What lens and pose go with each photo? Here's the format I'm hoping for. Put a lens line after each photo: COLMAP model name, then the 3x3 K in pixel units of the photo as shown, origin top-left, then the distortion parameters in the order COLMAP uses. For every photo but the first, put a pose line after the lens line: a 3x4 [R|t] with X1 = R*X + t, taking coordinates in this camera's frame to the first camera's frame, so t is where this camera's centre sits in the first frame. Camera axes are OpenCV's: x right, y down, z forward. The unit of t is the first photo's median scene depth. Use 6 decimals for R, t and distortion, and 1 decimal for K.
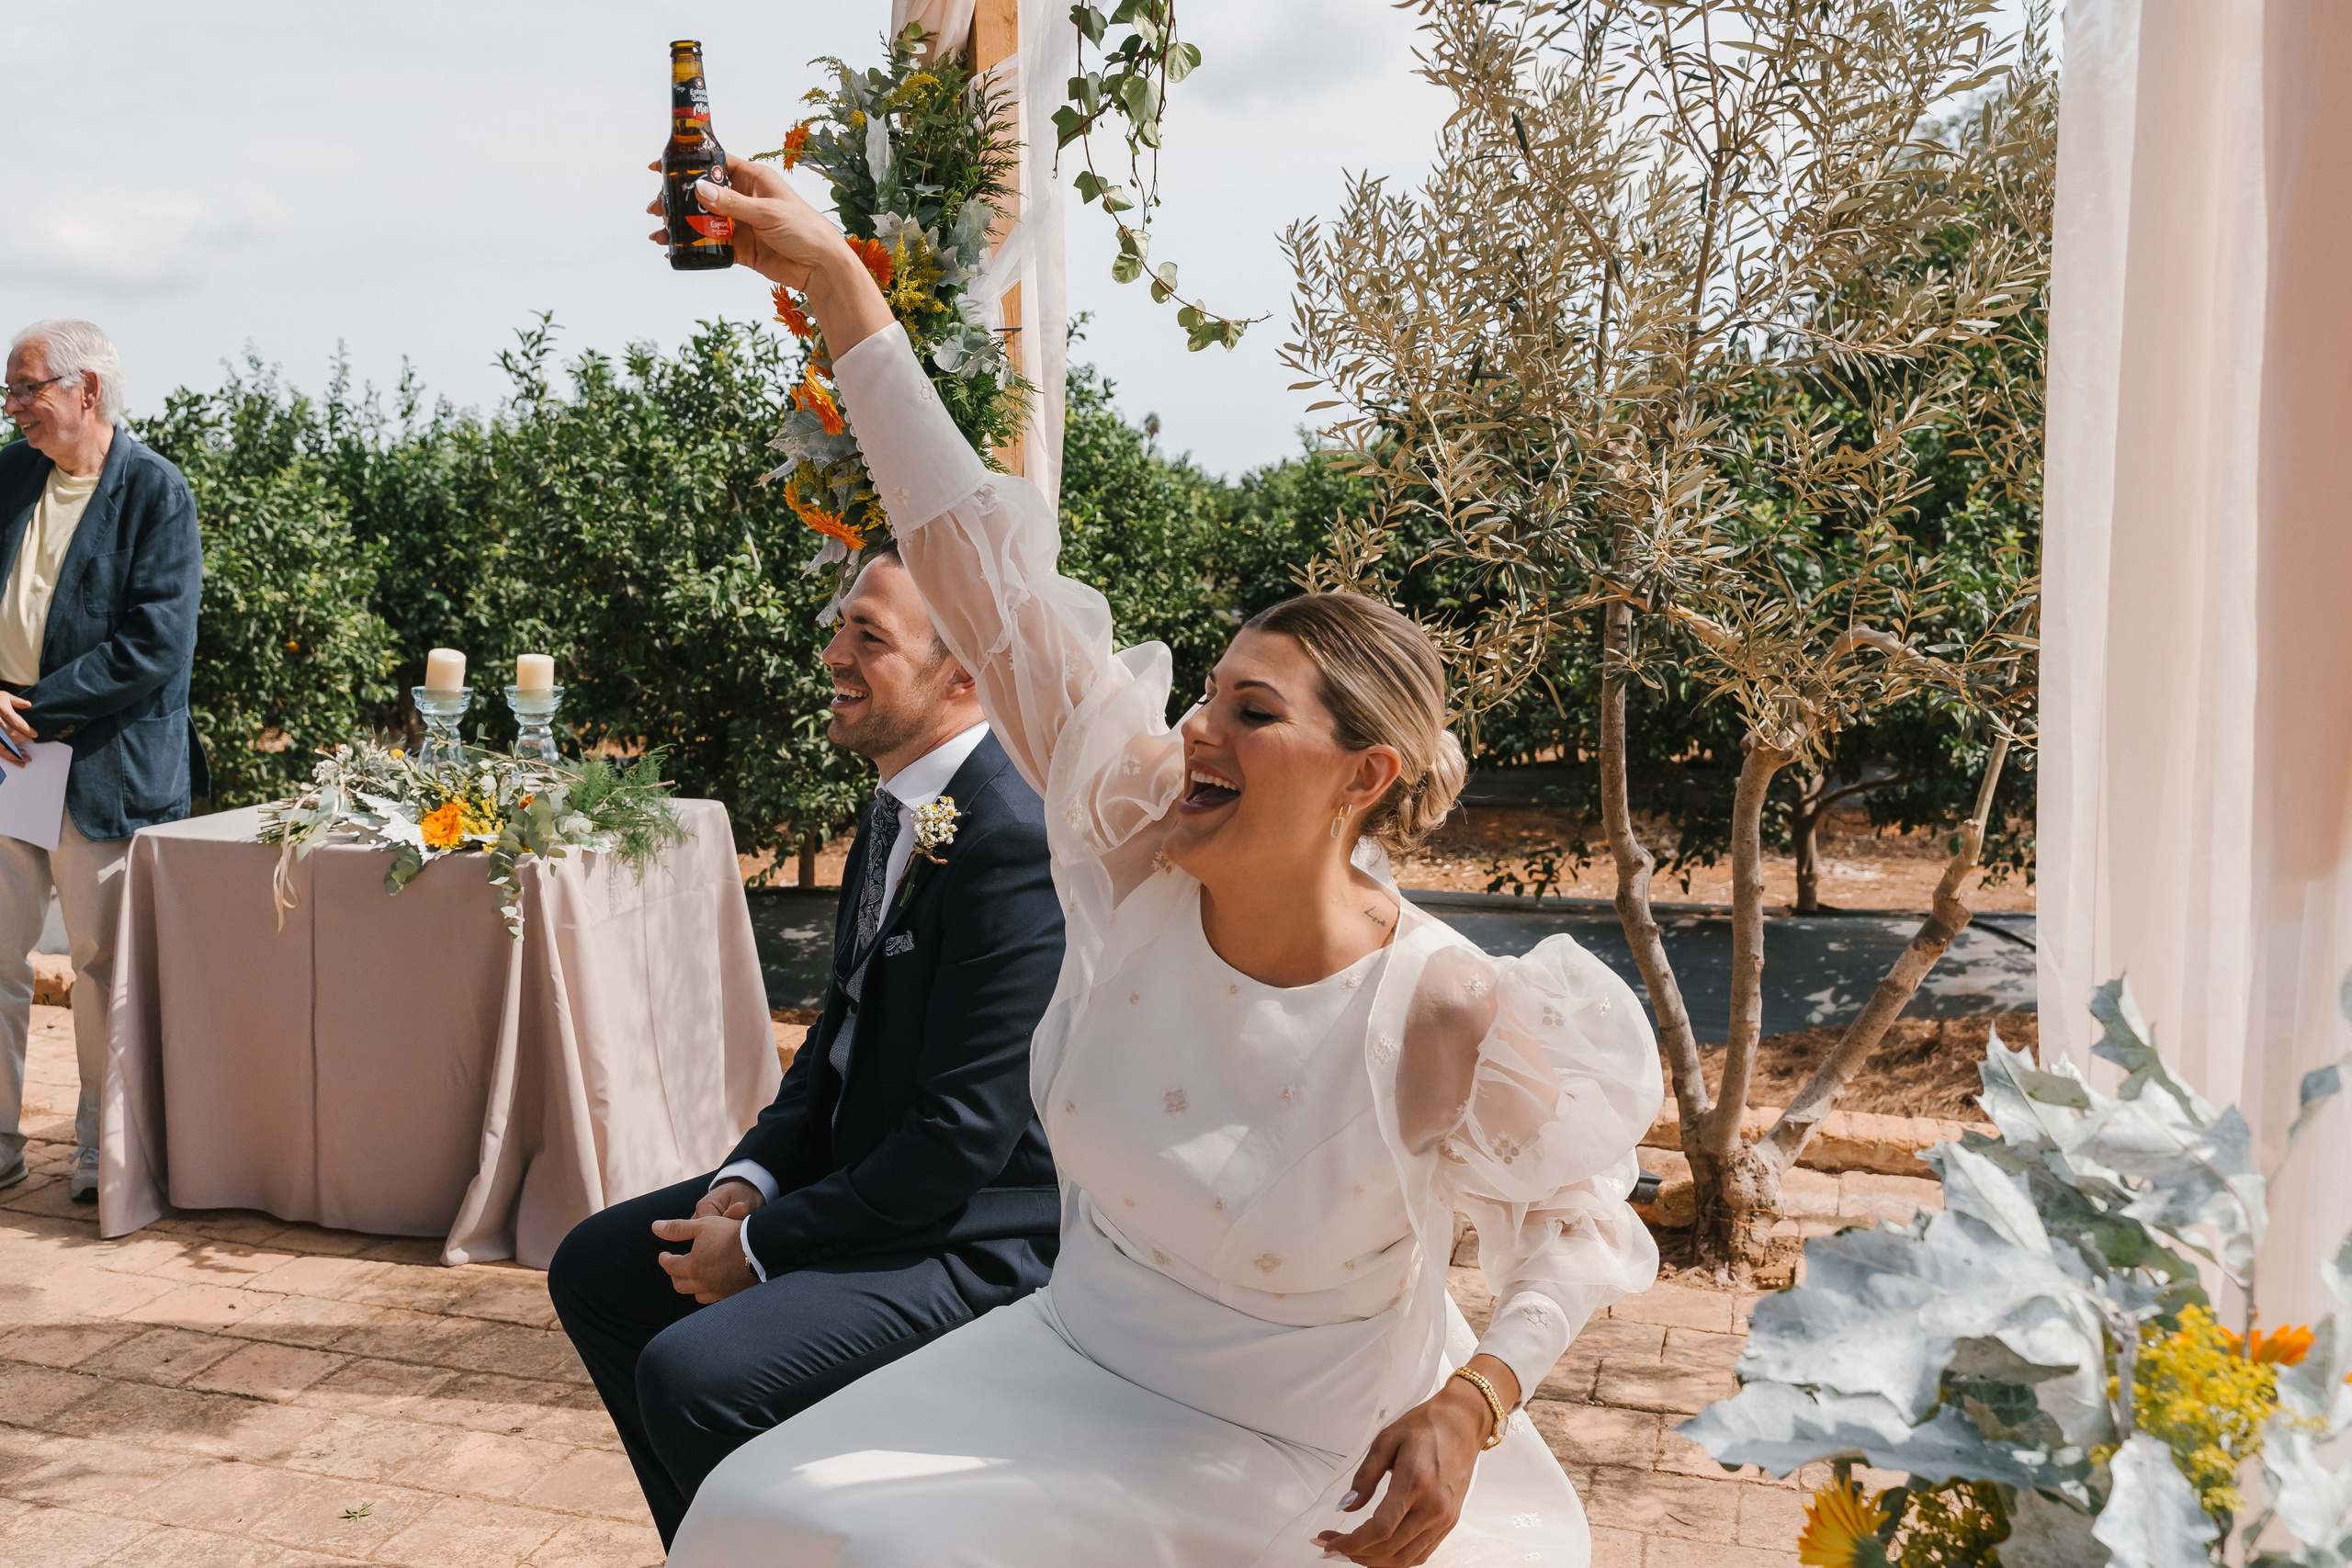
lens RADIAL K [[2052.2, 0, 1162.9], [0, 2052.2, 779.5], [0, 0, 1]] dist [-0.045466, -0.019799]
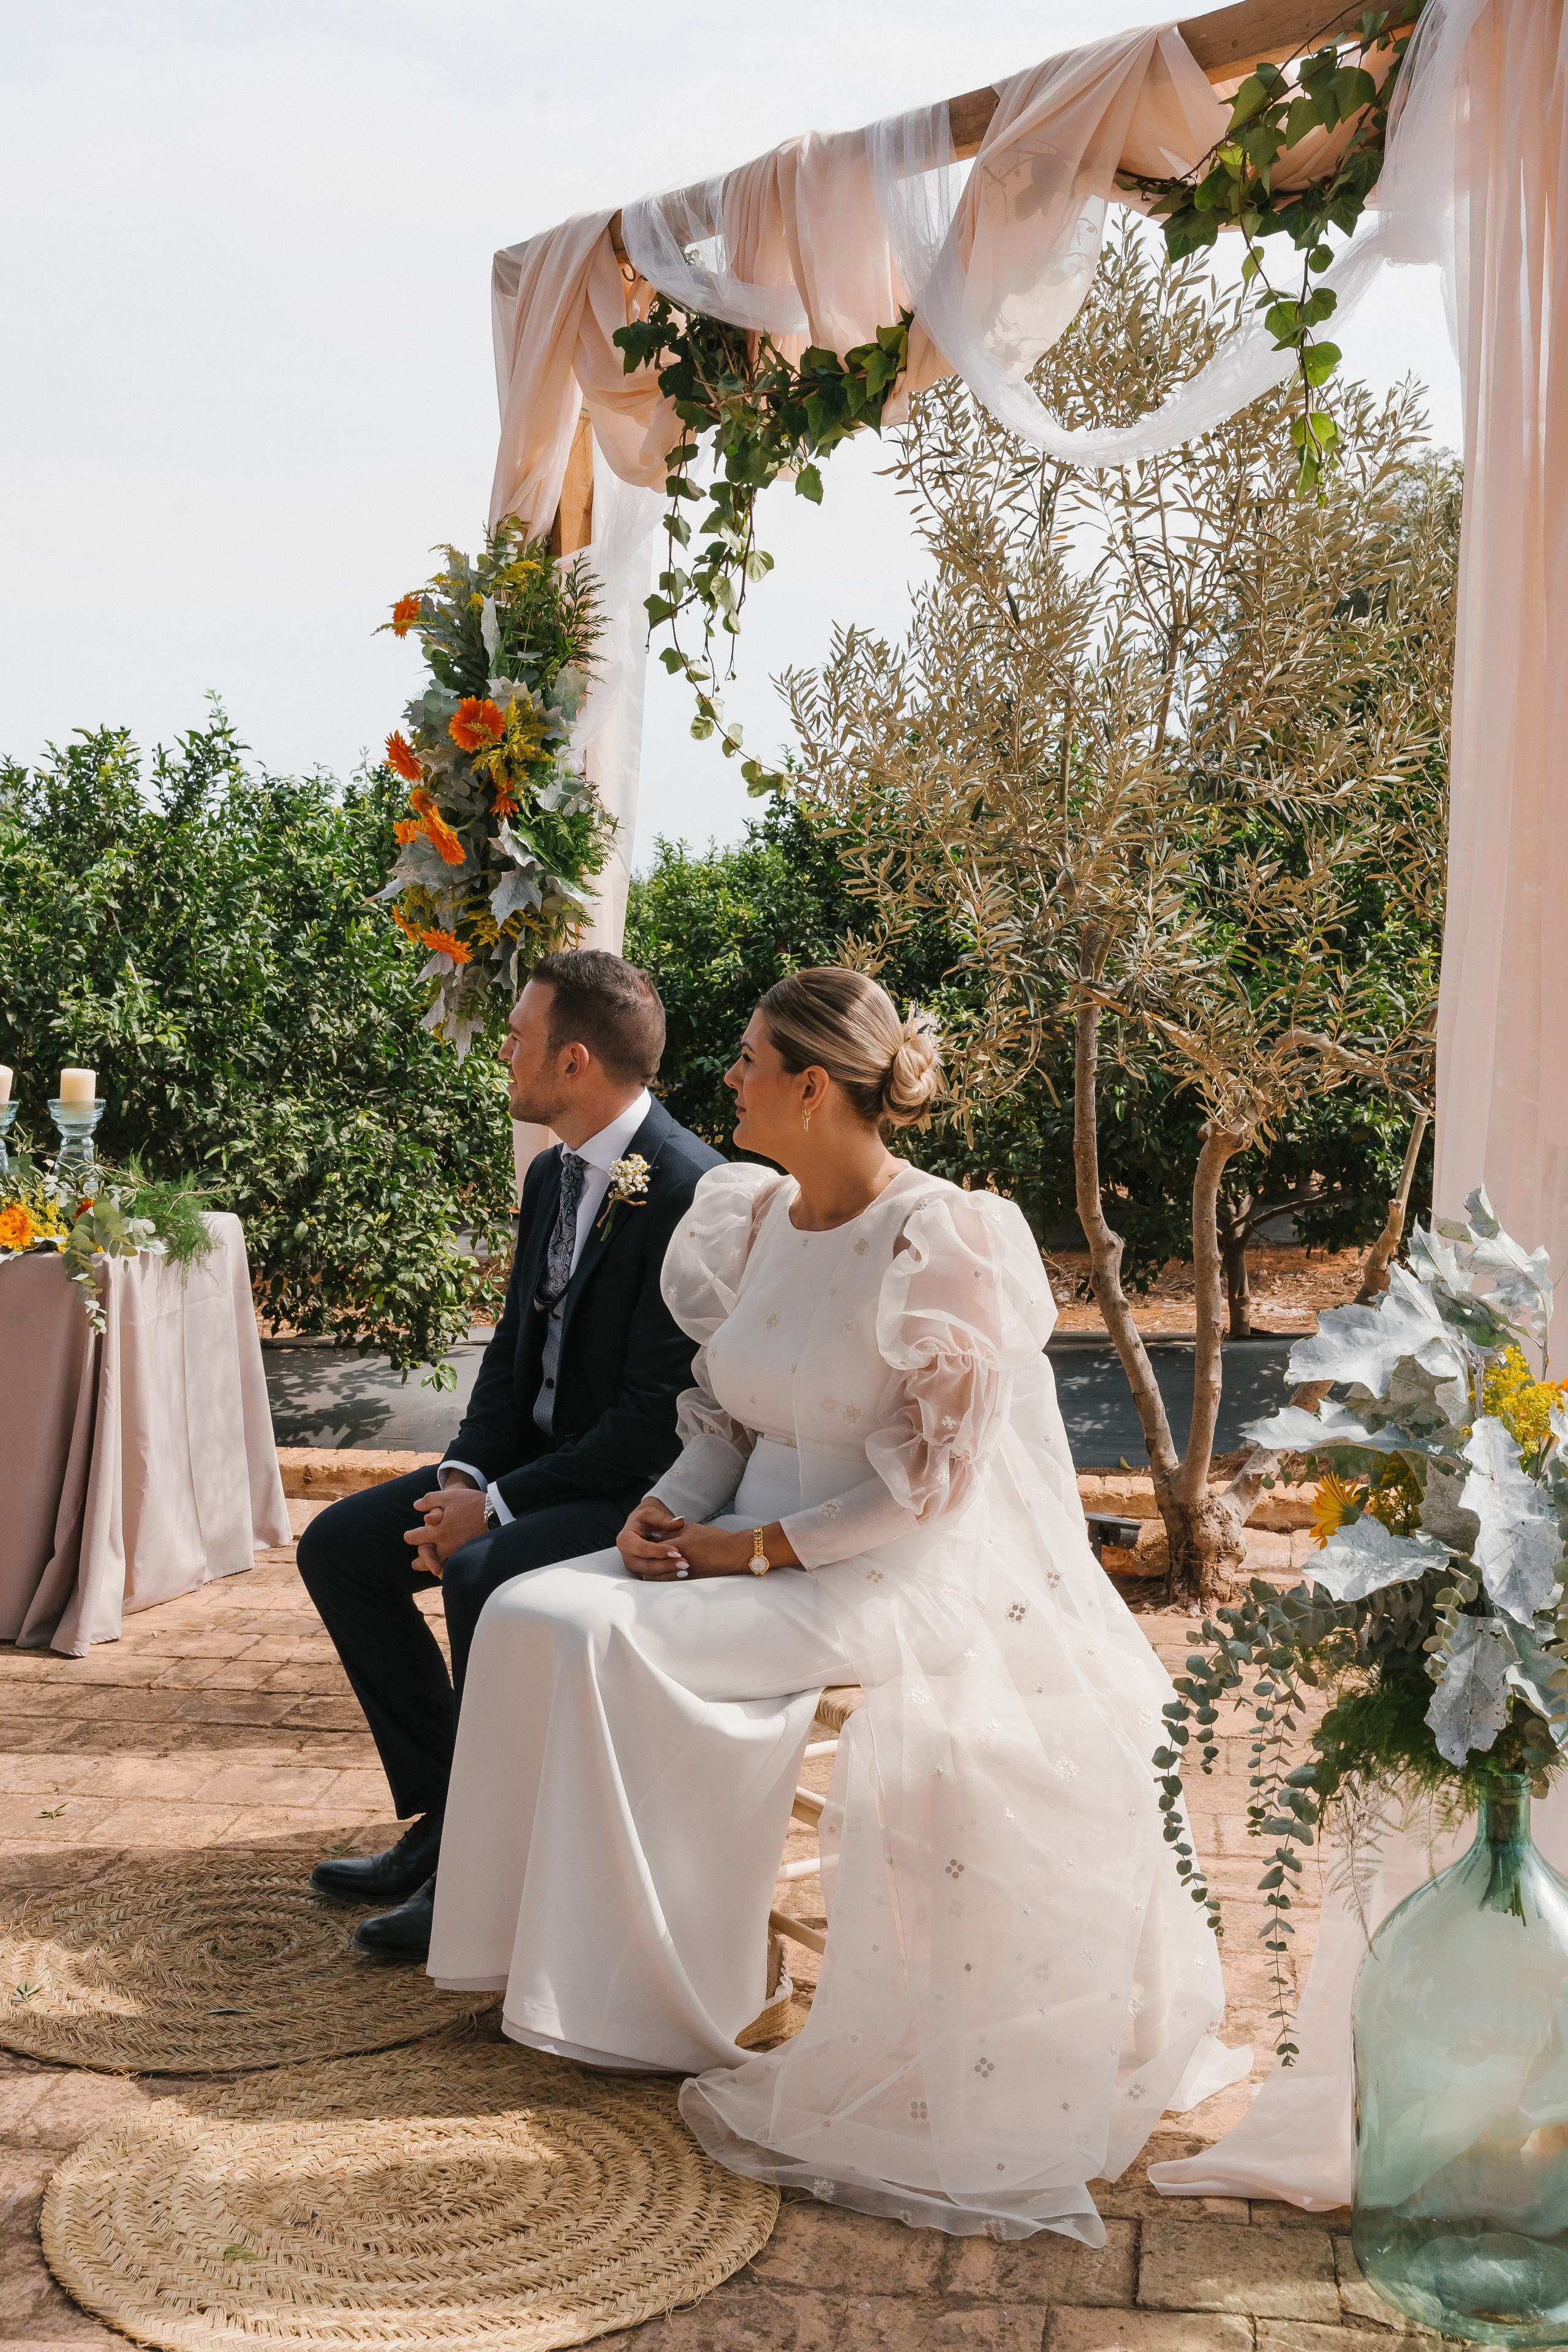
lens RADIAL K [[2792.0, 0, 790.6], [0, 2792.0, 1182.0], [0, 0, 1]] dist [-0.067426, 0.000000]
pose [[0.986629, -0.015152, 0.162277, -0.213644], [0.021927, 0.998957, -0.040043, 0.073357], [-0.161501, 0.043065, 0.985933, -0.542348]]
